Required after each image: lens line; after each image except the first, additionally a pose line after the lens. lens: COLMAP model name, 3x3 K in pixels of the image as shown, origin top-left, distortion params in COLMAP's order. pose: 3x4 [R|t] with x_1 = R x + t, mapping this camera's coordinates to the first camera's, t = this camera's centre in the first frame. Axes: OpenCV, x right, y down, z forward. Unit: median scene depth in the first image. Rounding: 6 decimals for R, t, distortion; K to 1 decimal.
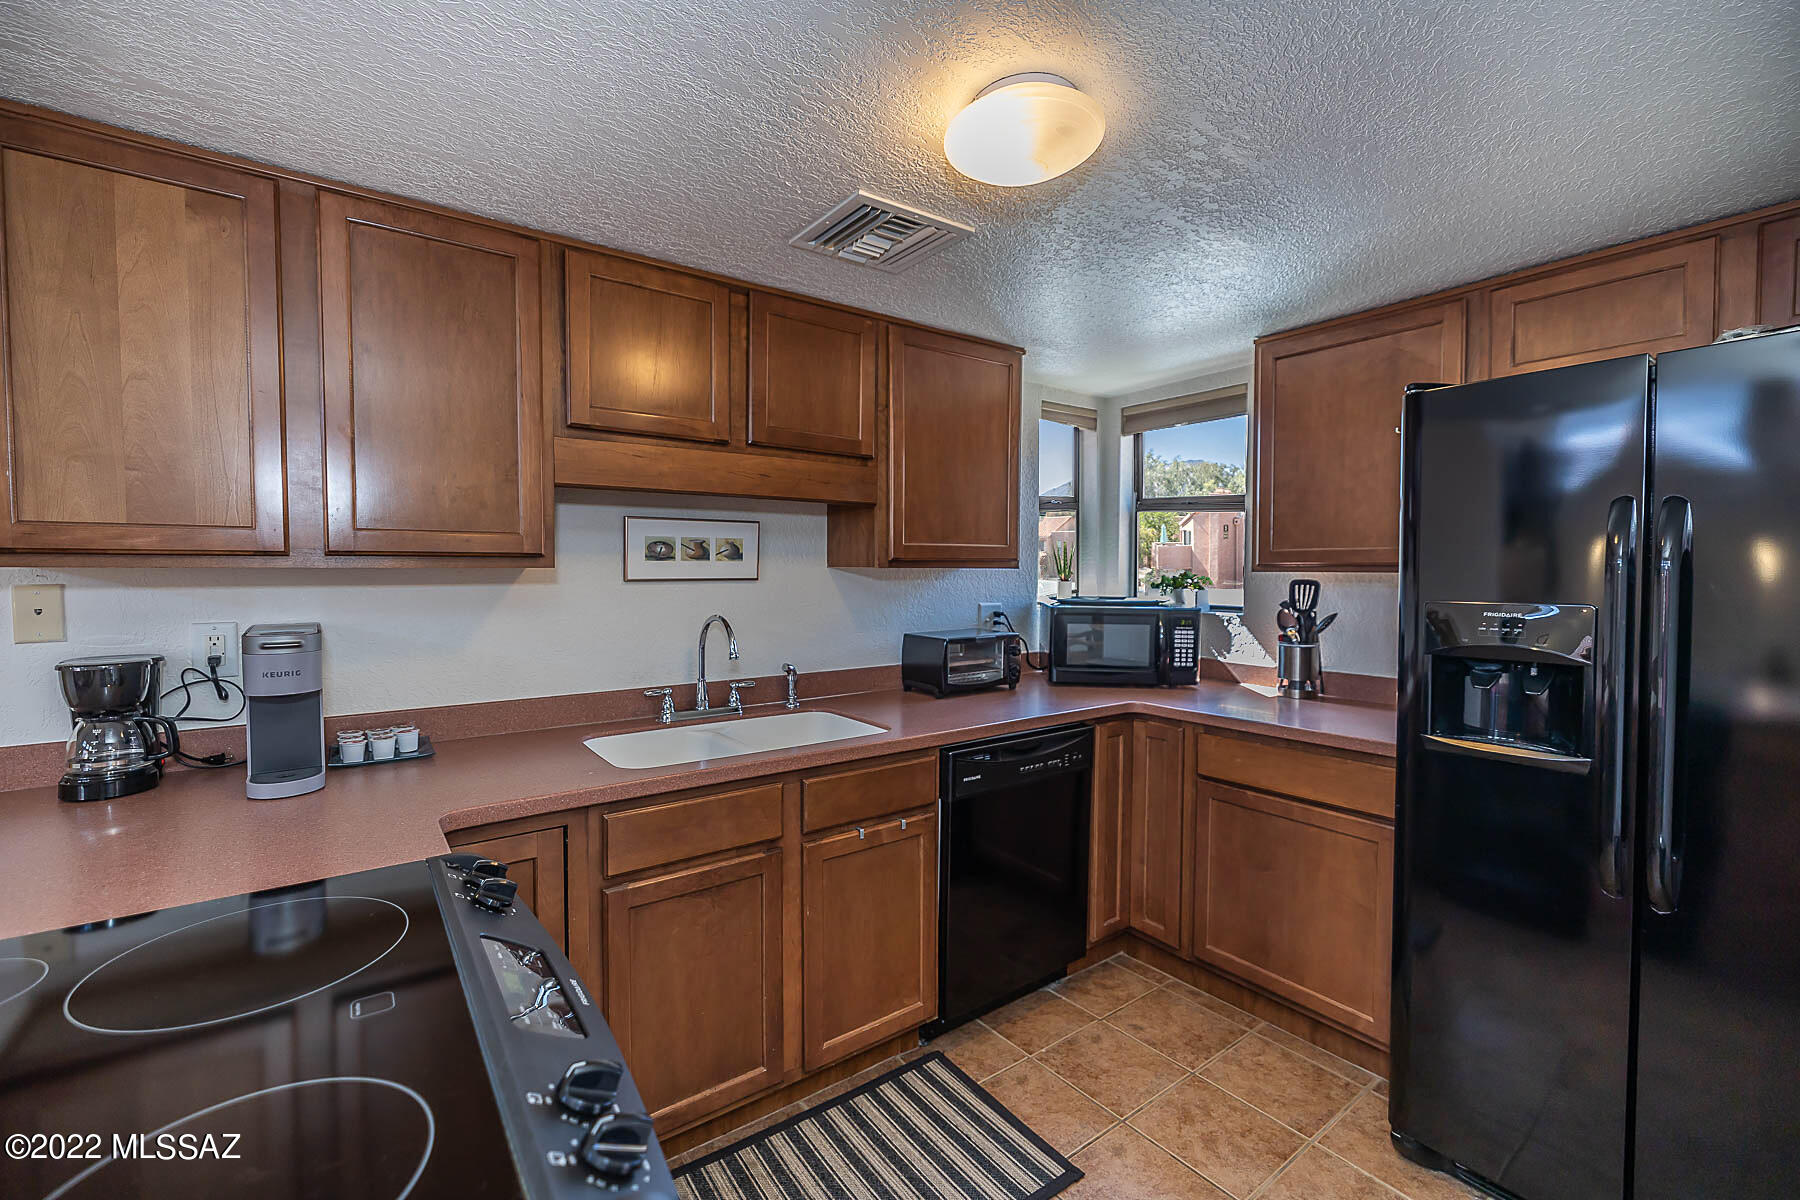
lens RADIAL K [[720.6, 0, 942.4], [0, 720.6, 578.7], [0, 0, 1]] dist [0.000378, -0.000071]
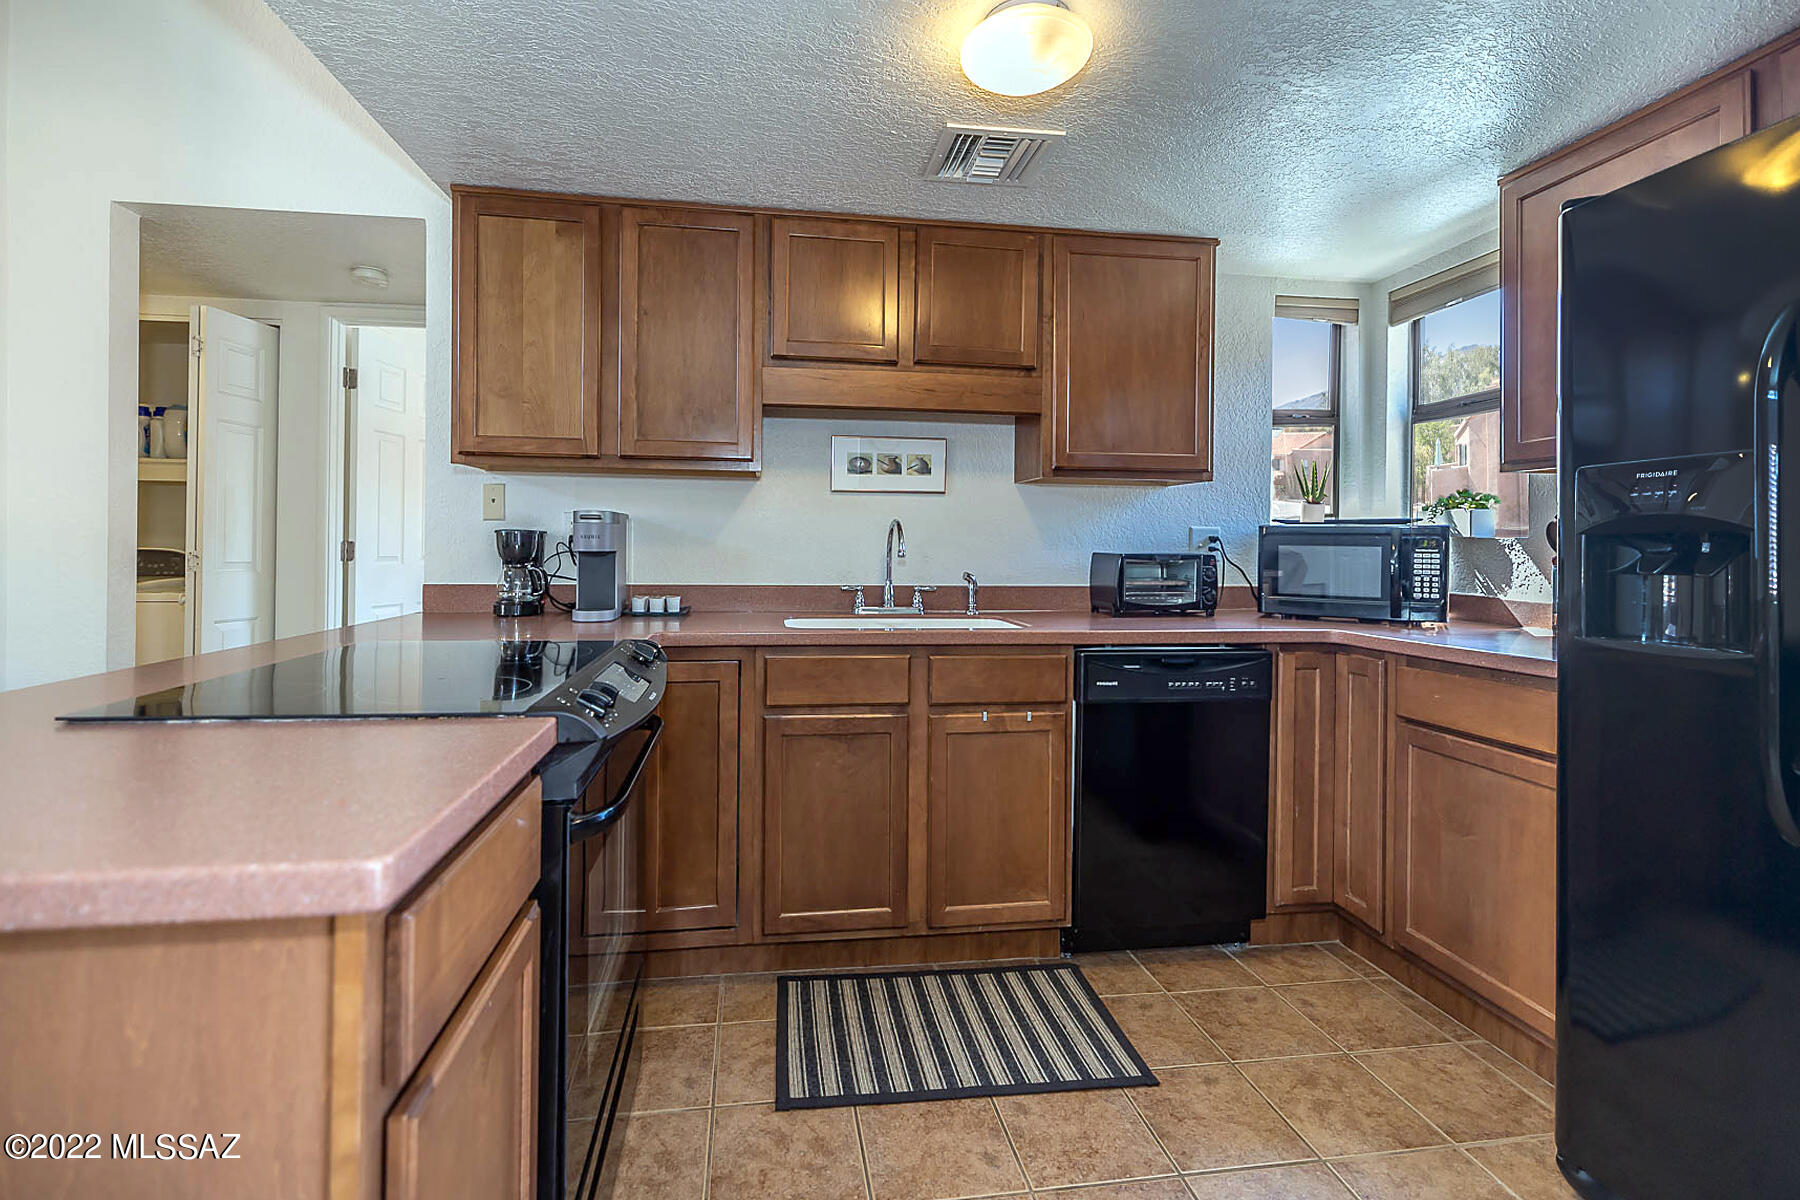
lens RADIAL K [[849.0, 0, 910.4], [0, 849.0, 537.1], [0, 0, 1]] dist [0.000462, -0.000215]
pose [[0.868877, 0.012328, -0.494874, 0.352979], [-0.028402, 0.999285, -0.024974, 0.108756], [0.494212, 0.035754, 0.868606, -0.127920]]
